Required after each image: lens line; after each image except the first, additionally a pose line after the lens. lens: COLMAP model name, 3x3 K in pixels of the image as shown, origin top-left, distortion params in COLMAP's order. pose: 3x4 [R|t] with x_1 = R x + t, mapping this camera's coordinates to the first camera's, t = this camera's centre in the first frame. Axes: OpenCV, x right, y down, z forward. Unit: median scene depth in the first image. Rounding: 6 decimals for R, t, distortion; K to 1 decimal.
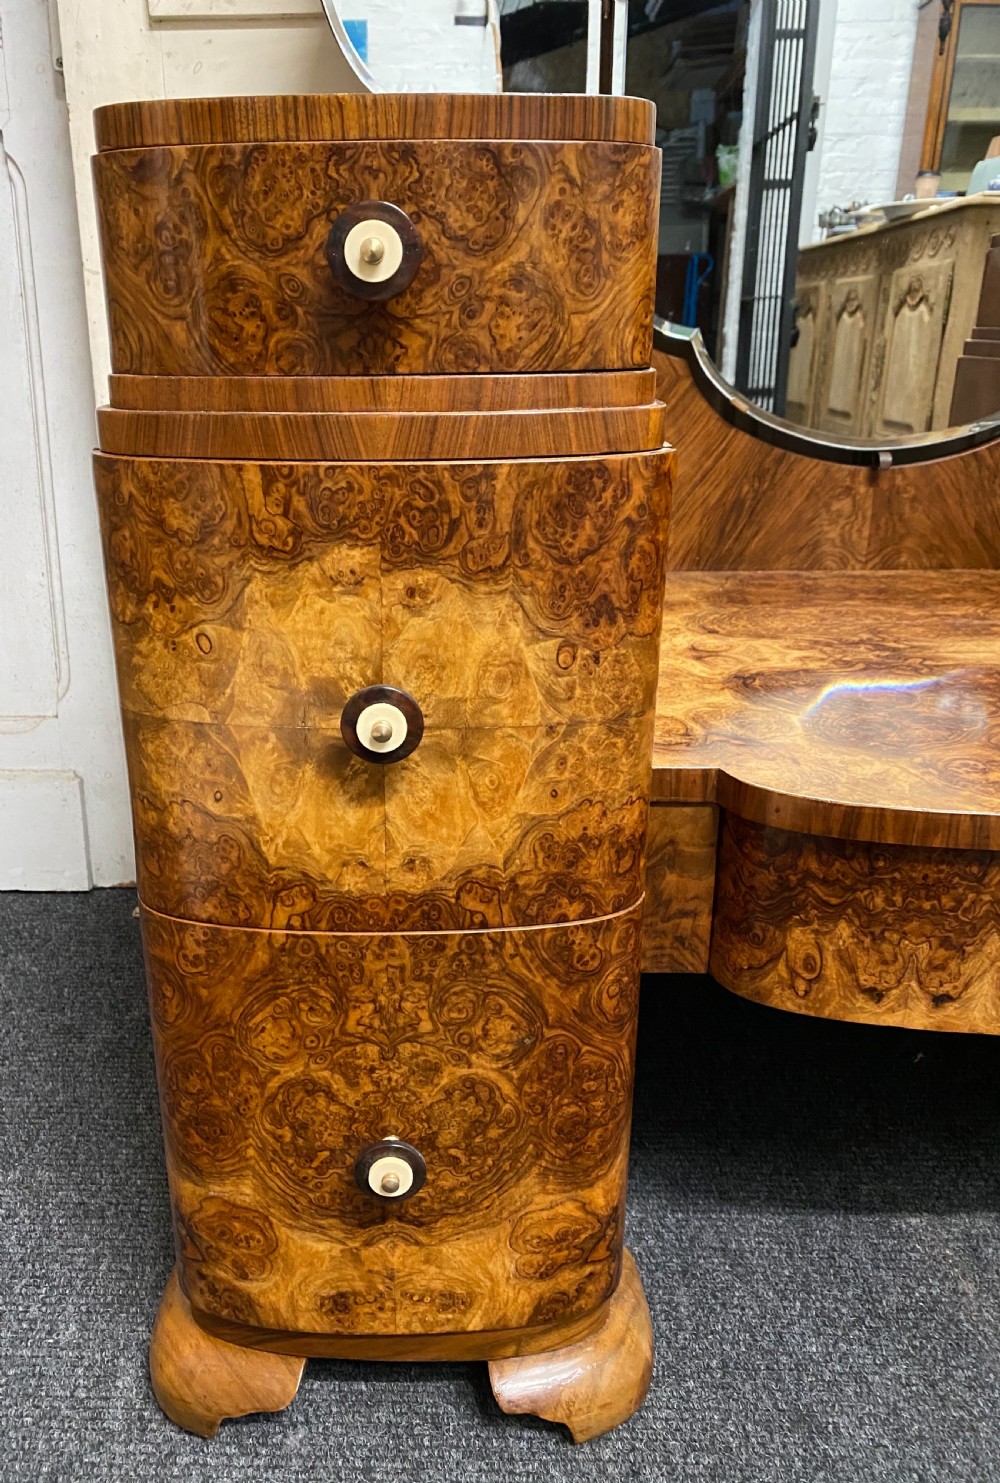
lens RADIAL K [[1148.4, 0, 442.3], [0, 1148.4, 730.2], [0, 0, 1]] dist [0.040825, -0.056761]
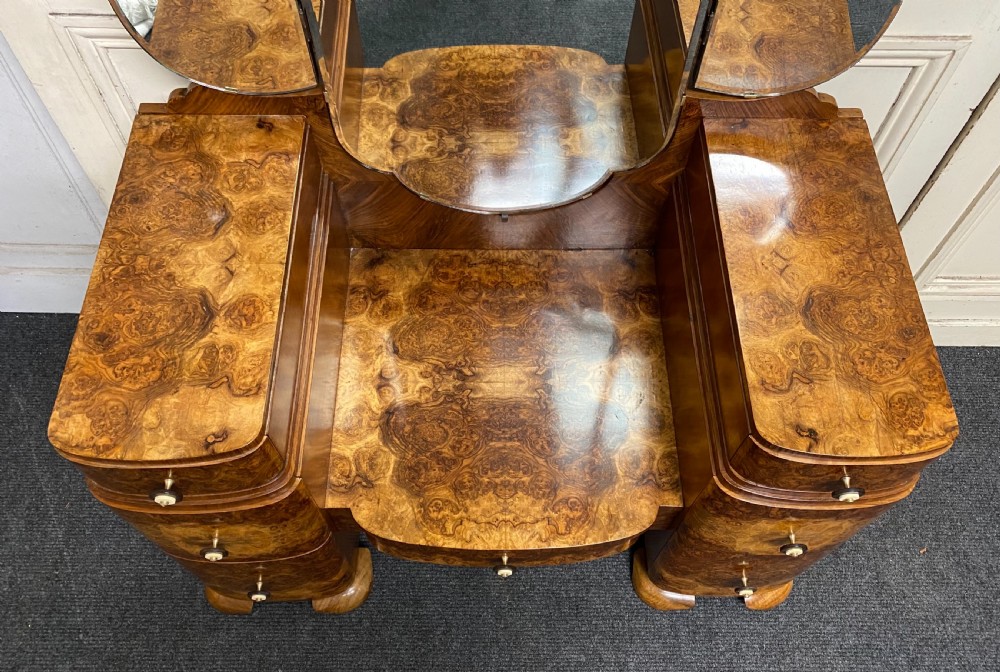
lens RADIAL K [[774.4, 0, 512.3], [0, 774.4, 379.4], [0, 0, 1]] dist [0.040825, -0.056761]
pose [[0.998900, -0.013818, 0.044817, 0.584465], [-0.019392, 0.748389, 0.662976, -1.558261], [-0.042702, -0.663116, 0.747298, -0.258978]]
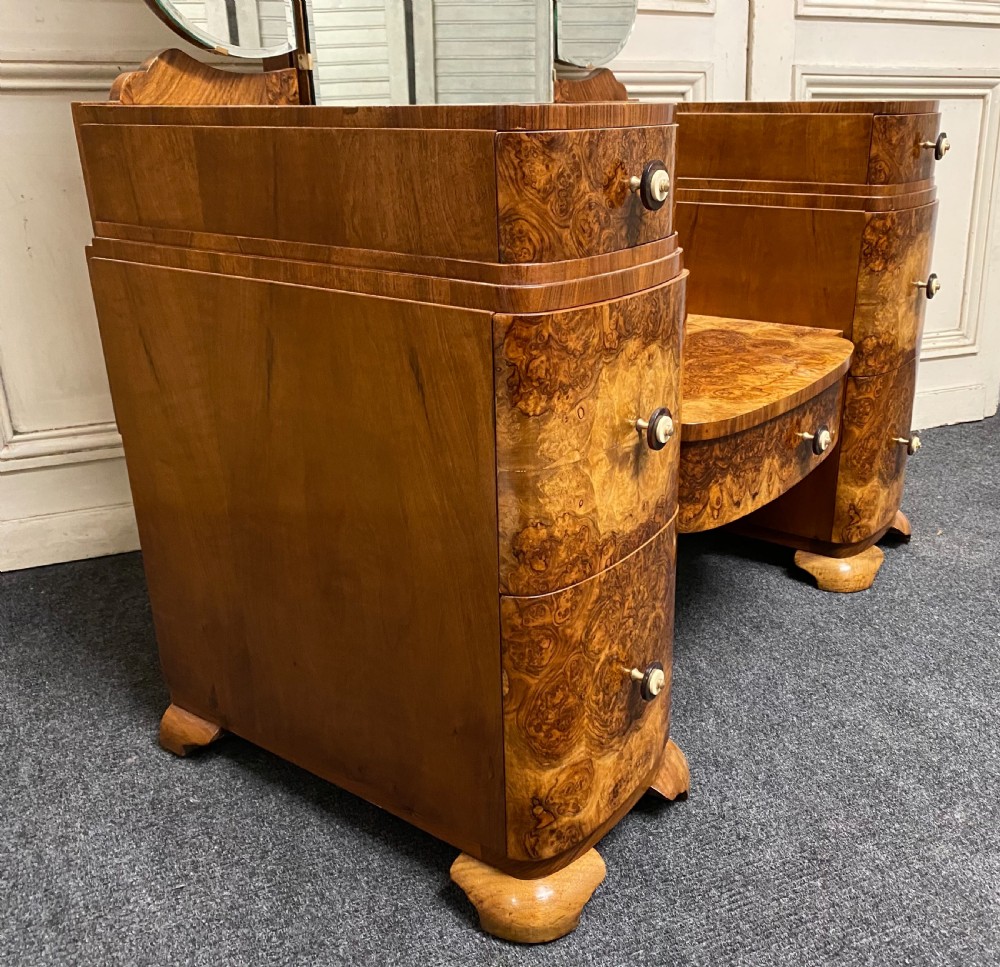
lens RADIAL K [[982.3, 0, 557.7], [0, 982.3, 482.9], [0, 0, 1]] dist [0.028533, 0.000000]
pose [[0.555452, -0.296362, 0.776944, -1.254296], [0.291621, 0.944419, 0.151760, -0.188557], [-0.778737, 0.142278, 0.611004, 0.143044]]
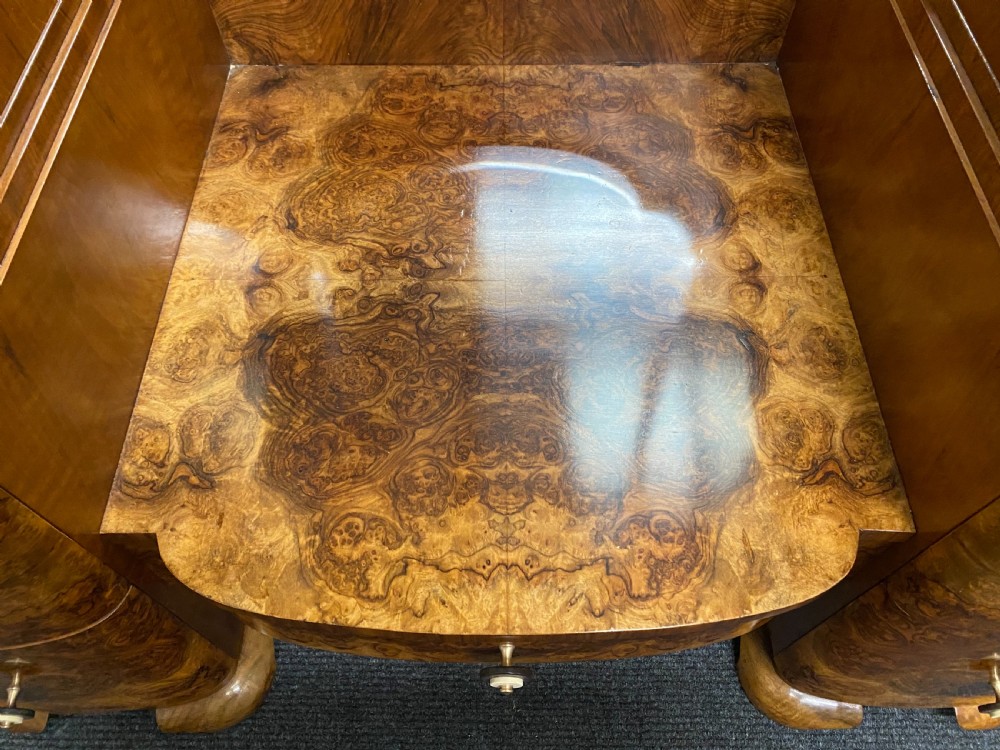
lens RADIAL K [[773.1, 0, 500.8], [0, 773.1, 366.8], [0, 0, 1]] dist [0.033894, -0.052127]
pose [[0.999723, -0.015321, 0.017882, 0.632488], [0.001203, 0.791635, 0.610993, -0.659704], [-0.023517, -0.610802, 0.791434, 0.446951]]
